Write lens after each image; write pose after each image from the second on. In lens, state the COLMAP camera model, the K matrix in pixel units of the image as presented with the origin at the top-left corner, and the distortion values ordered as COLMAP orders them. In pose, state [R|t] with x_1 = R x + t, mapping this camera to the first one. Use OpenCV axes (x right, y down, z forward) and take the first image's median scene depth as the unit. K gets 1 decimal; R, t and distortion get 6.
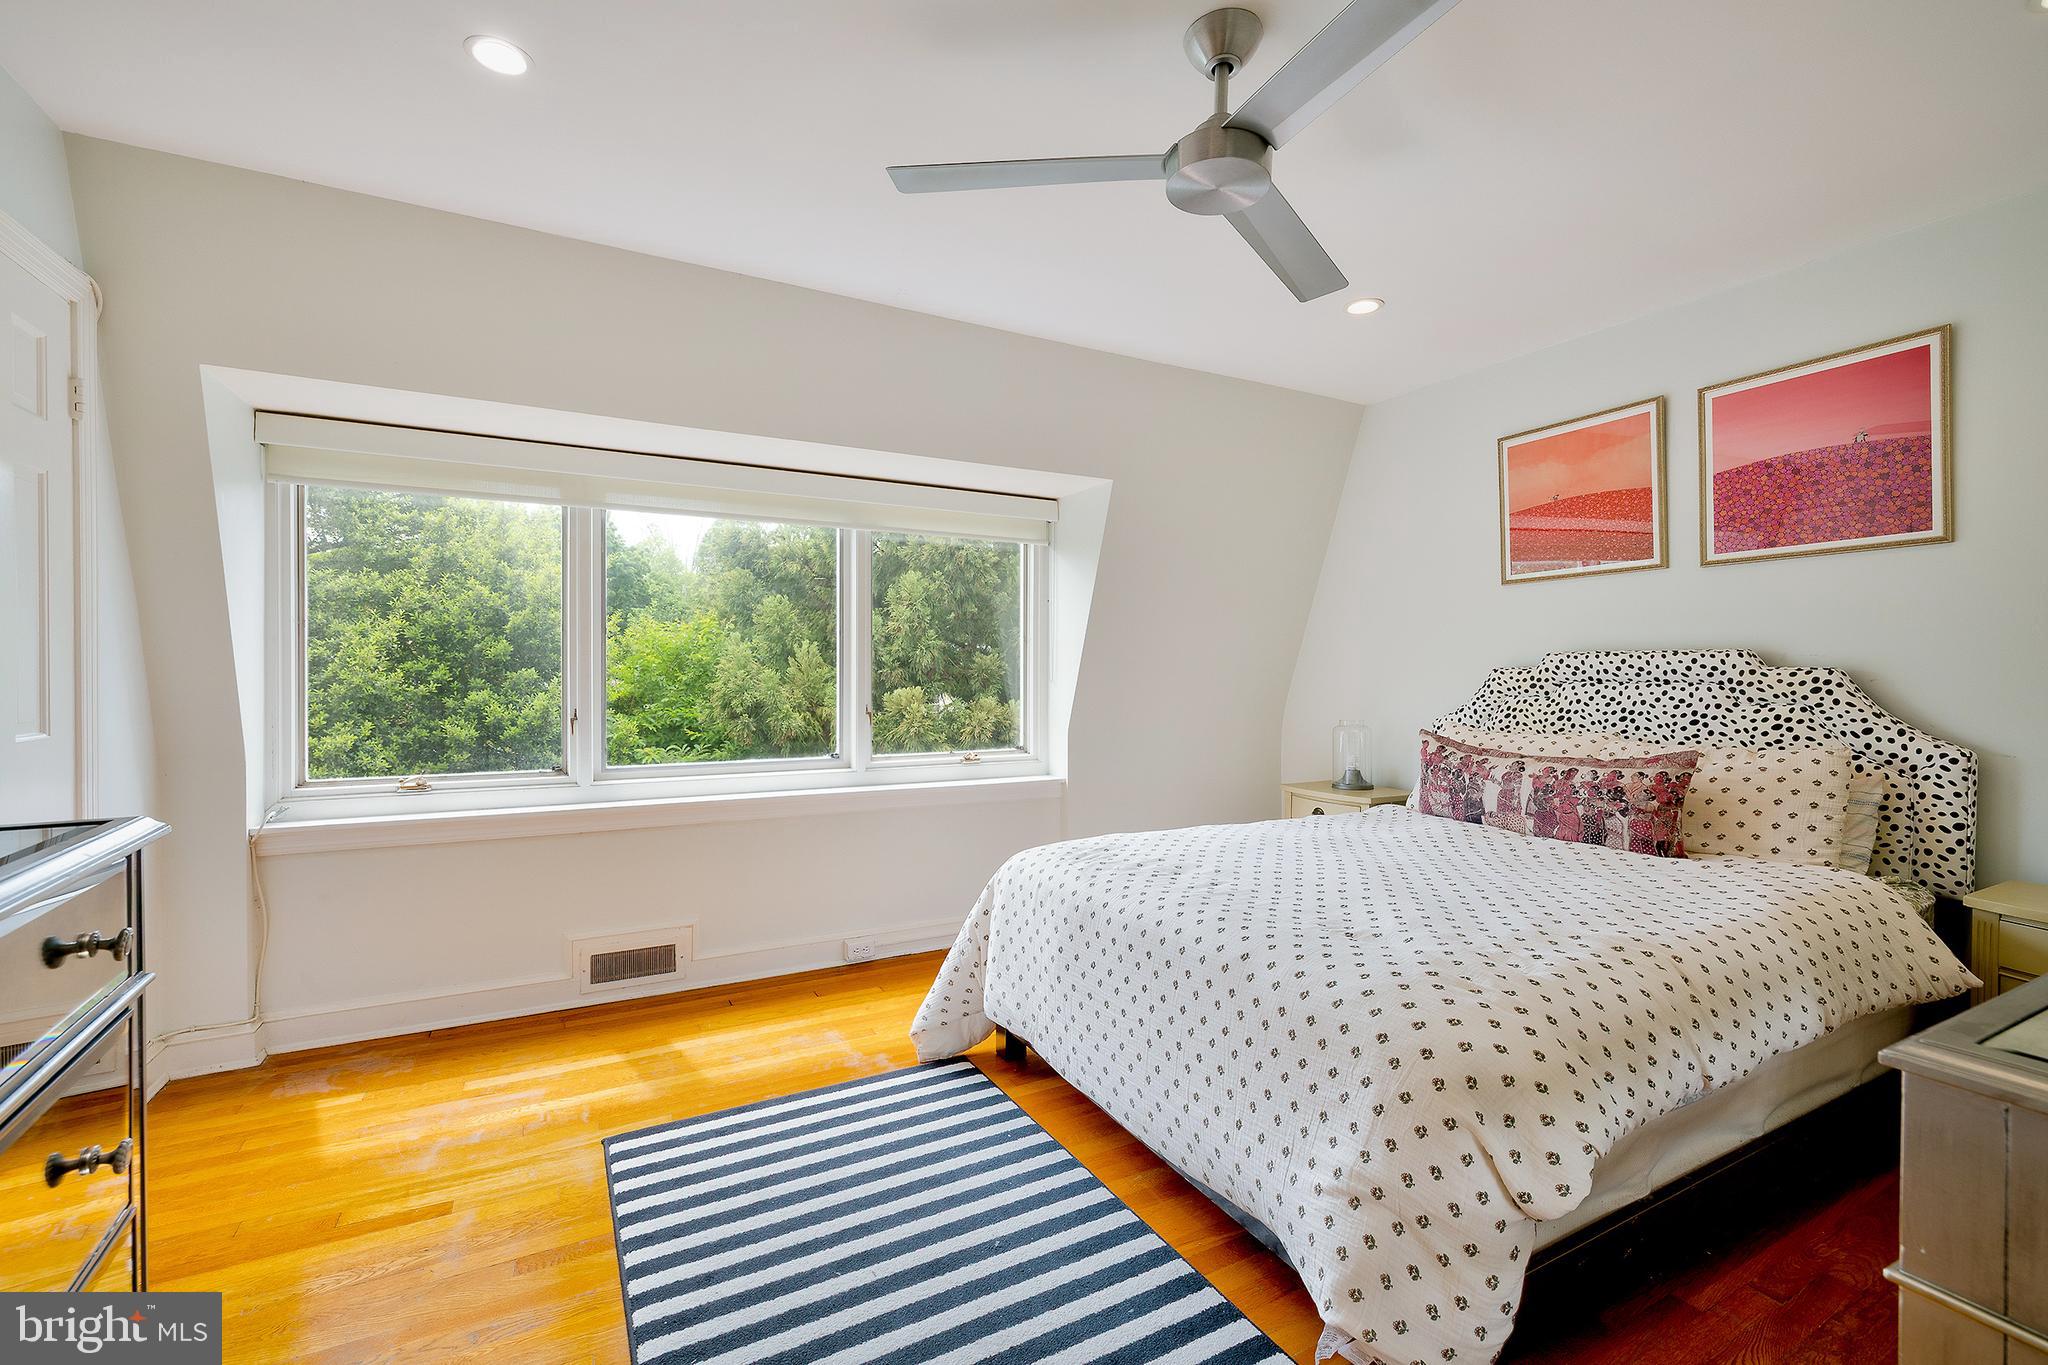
lens RADIAL K [[858.2, 0, 1024.9], [0, 858.2, 671.7], [0, 0, 1]] dist [-0.000495, -0.000156]
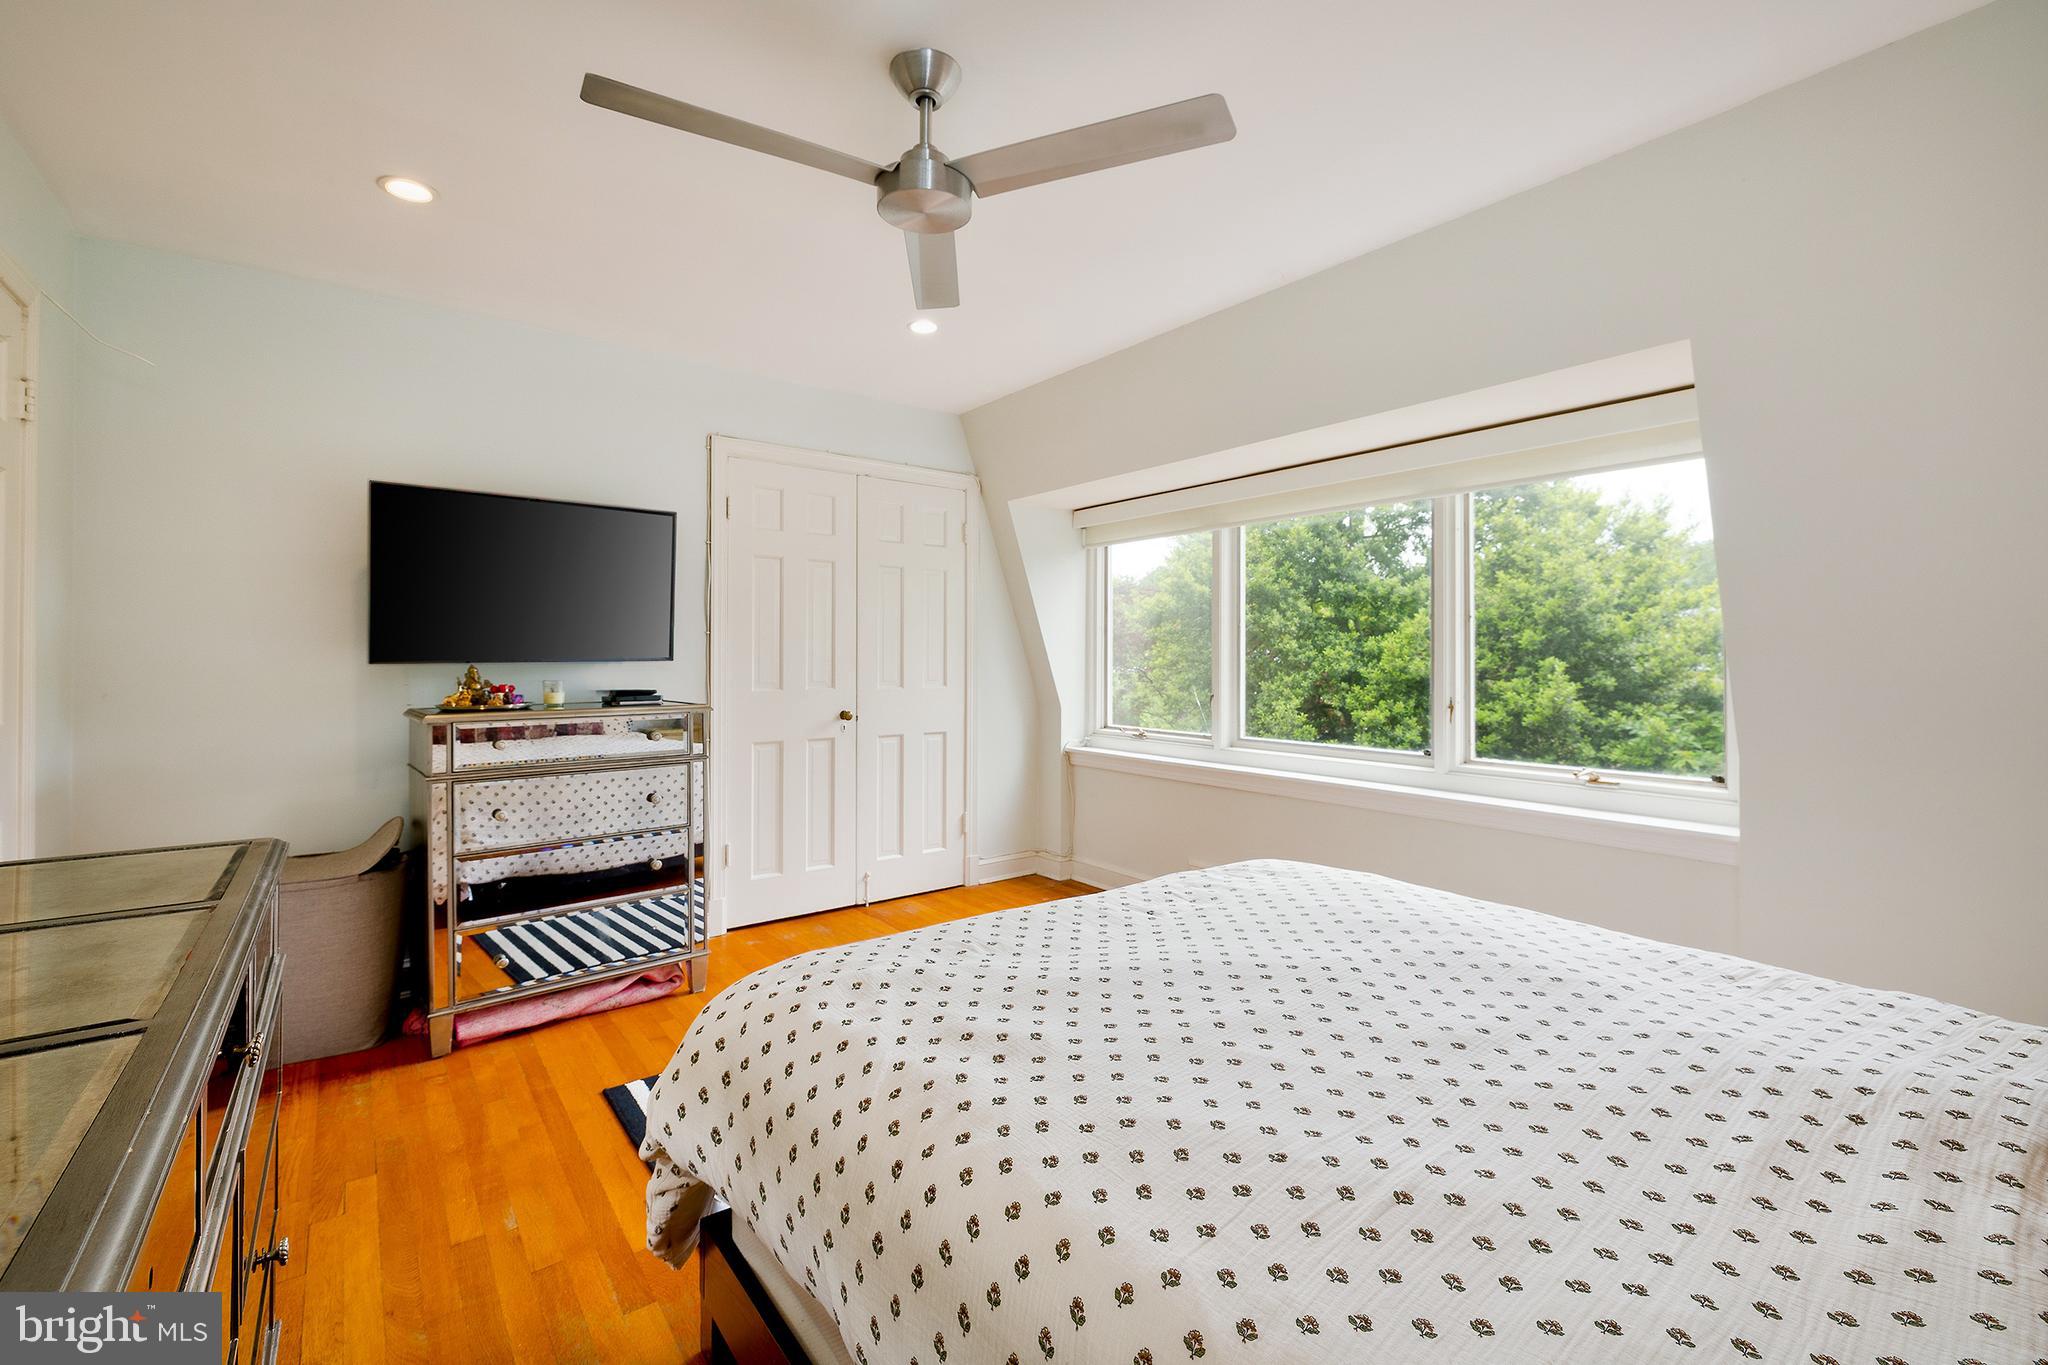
lens RADIAL K [[864.4, 0, 1021.2], [0, 864.4, 675.5], [0, 0, 1]] dist [0.000775, -0.000272]
pose [[0.127914, 0.013477, -0.991694, 0.704244], [0.001030, 0.999905, 0.013721, 0.007148], [0.991785, -0.002777, 0.127888, 0.547738]]
